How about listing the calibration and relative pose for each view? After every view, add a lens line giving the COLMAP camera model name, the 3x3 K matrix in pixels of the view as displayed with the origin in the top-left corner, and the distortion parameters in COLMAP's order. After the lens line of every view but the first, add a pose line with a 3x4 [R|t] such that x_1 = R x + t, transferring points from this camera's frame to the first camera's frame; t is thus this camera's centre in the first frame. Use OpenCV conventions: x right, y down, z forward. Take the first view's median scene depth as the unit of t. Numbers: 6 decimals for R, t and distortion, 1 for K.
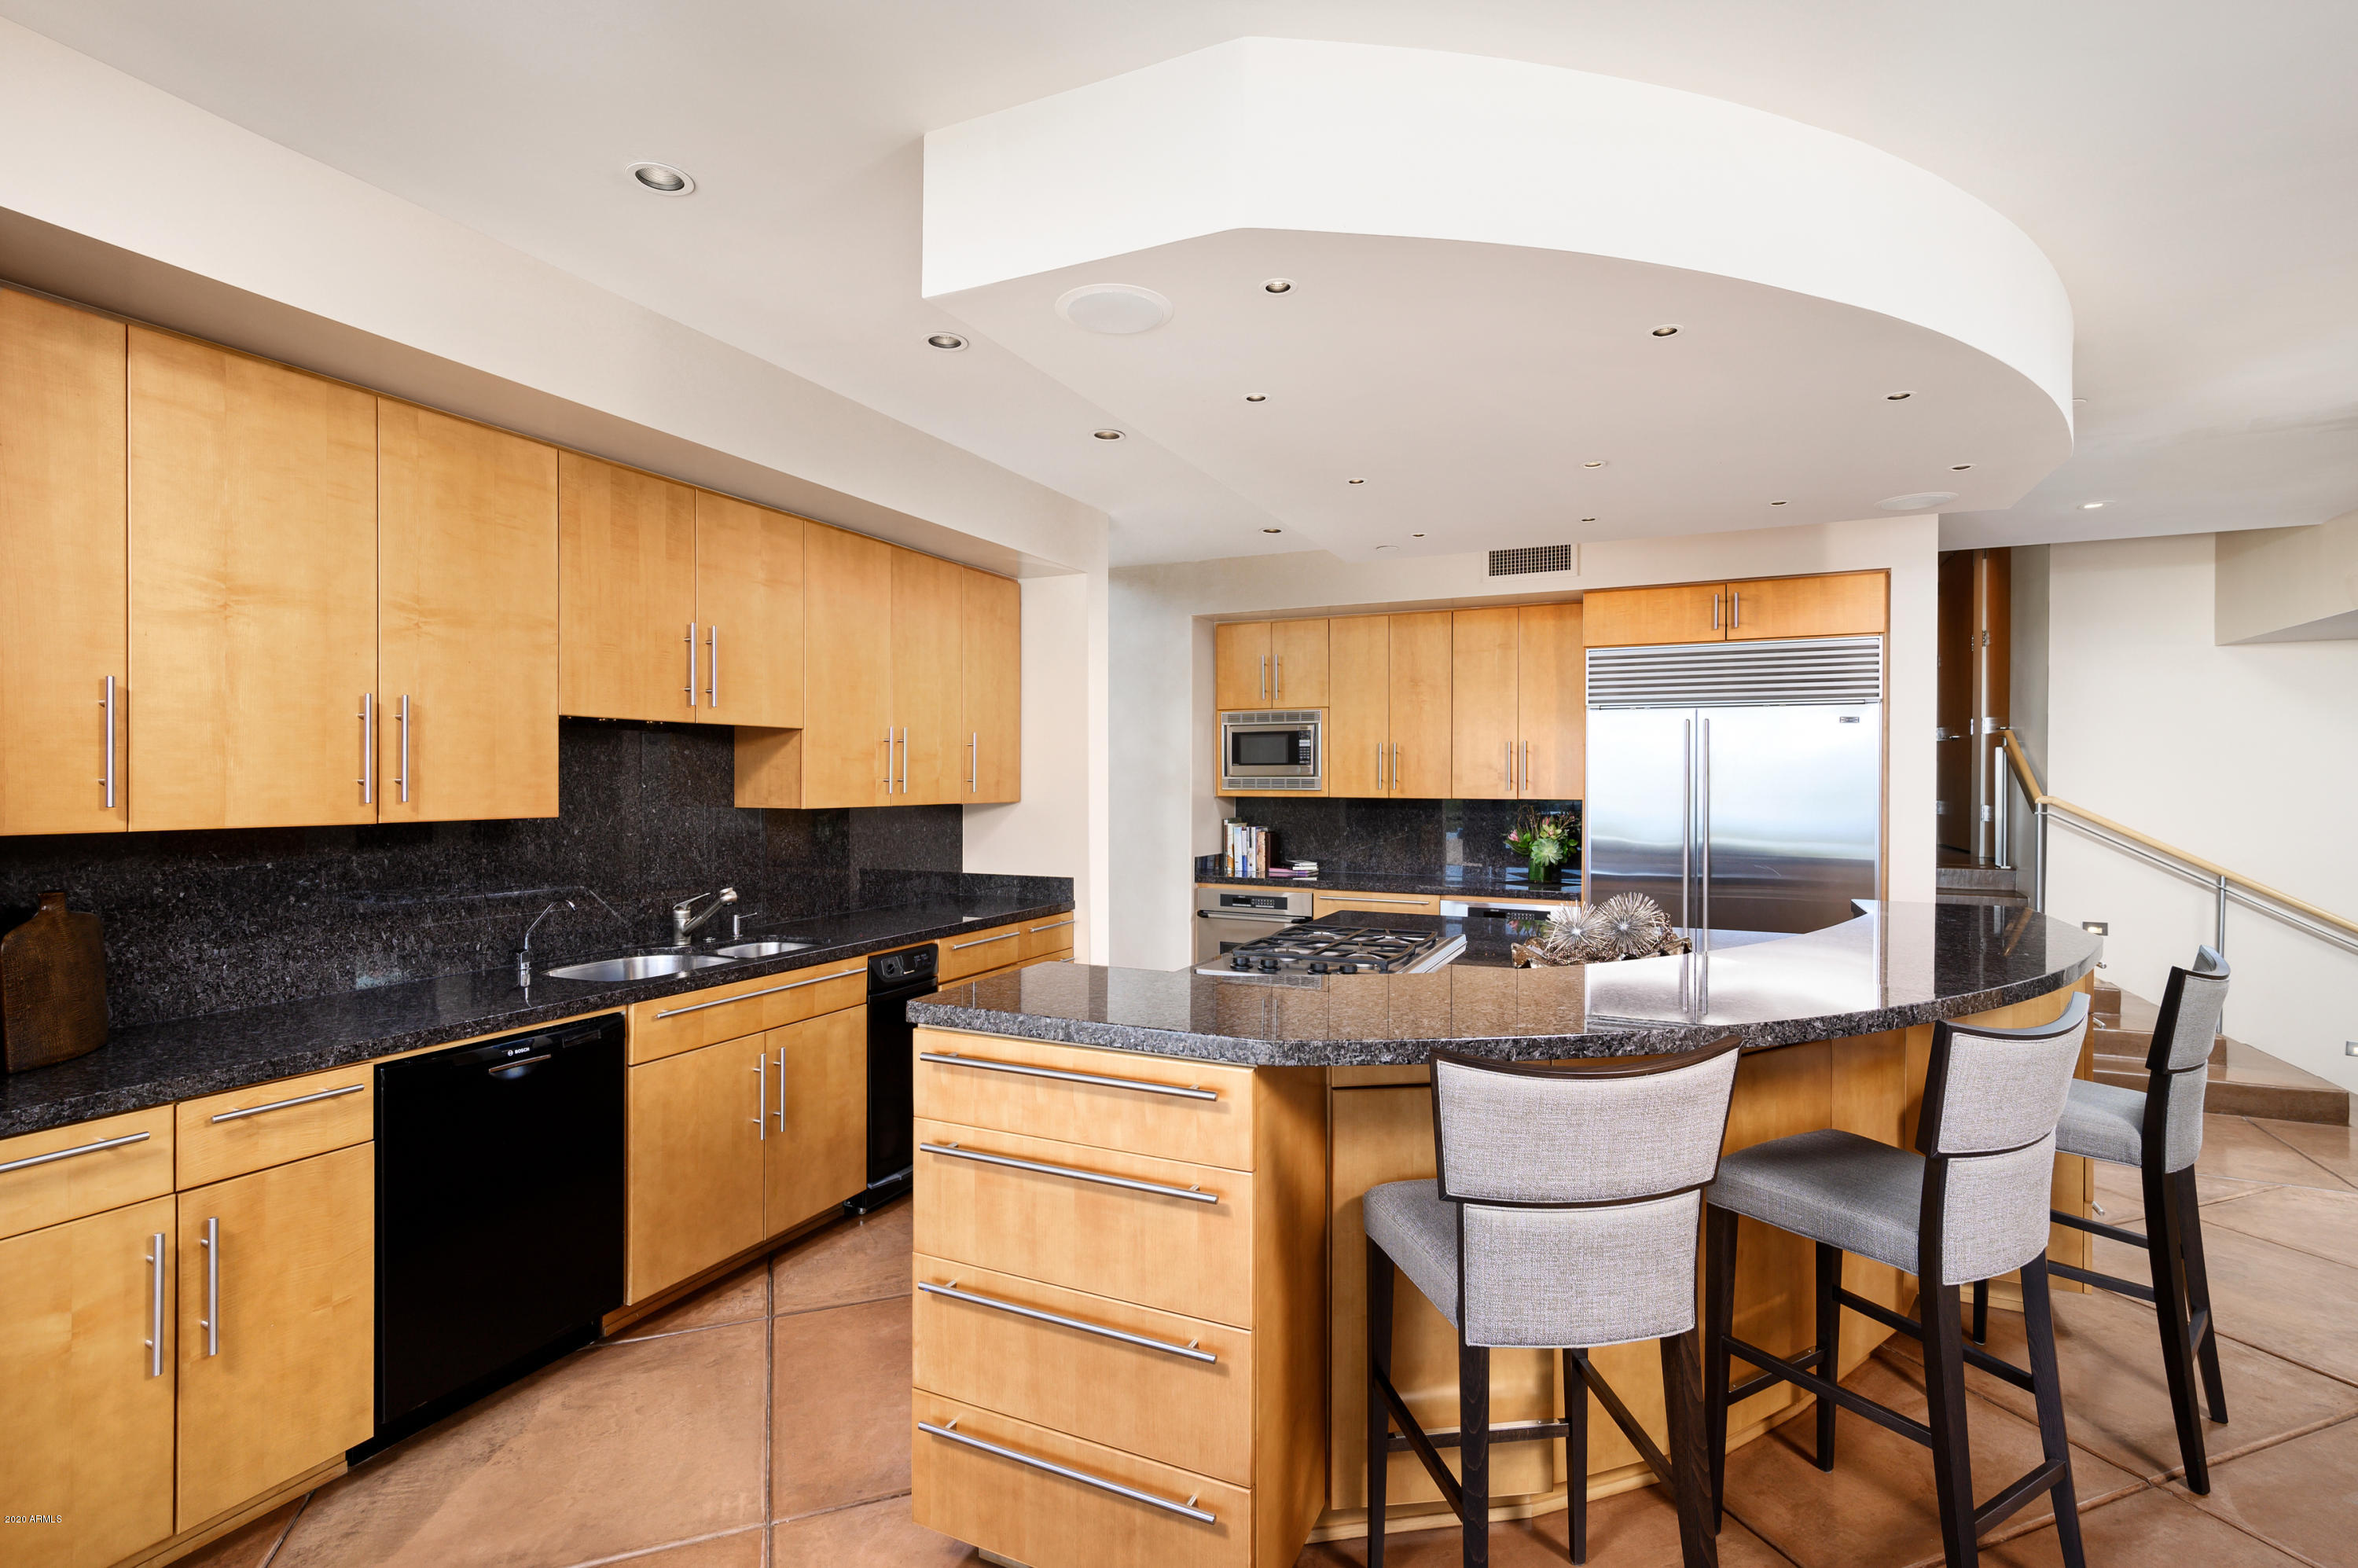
lens RADIAL K [[1113.0, 0, 1179.0], [0, 1113.0, 784.0], [0, 0, 1]] dist [0.000673, -0.000051]
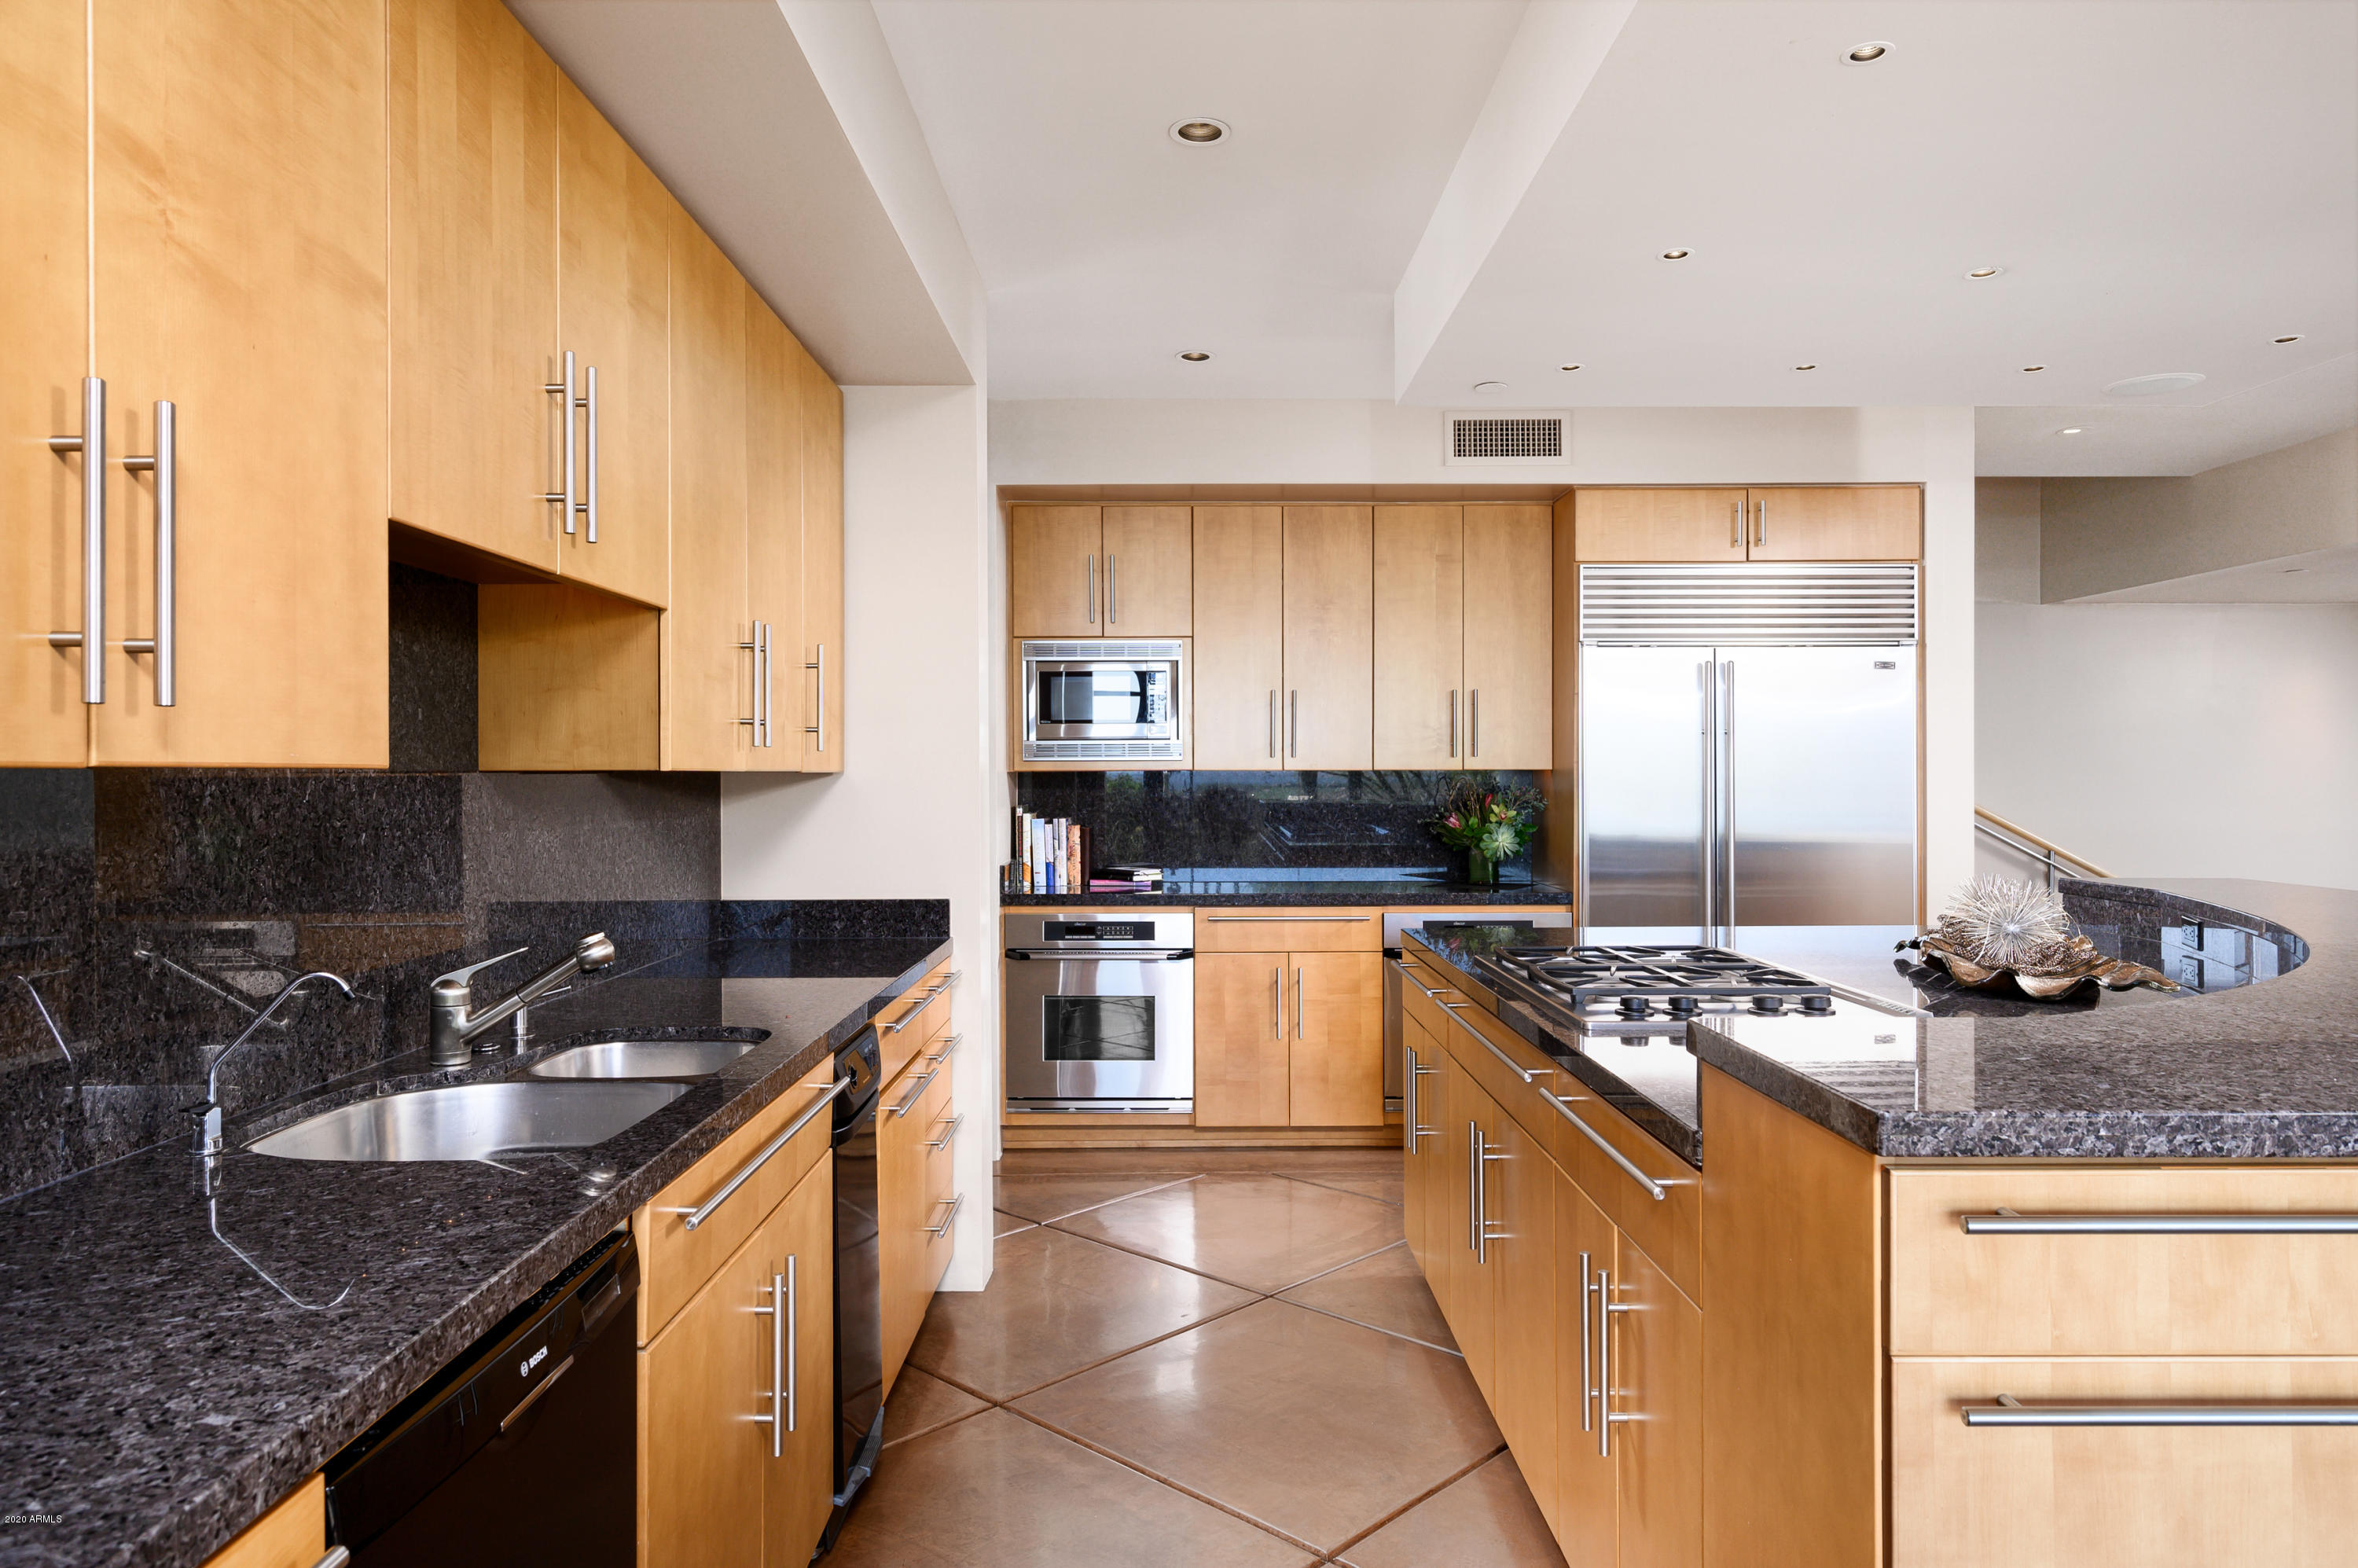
lens RADIAL K [[1491.5, 0, 1179.0], [0, 1491.5, 784.0], [0, 0, 1]] dist [0.026358, 0.000531]
pose [[0.899526, -0.007254, 0.436807, -0.323776], [0.007026, 0.999973, 0.002138, 0.021855], [-0.436811, 0.001146, 0.899553, 0.228443]]
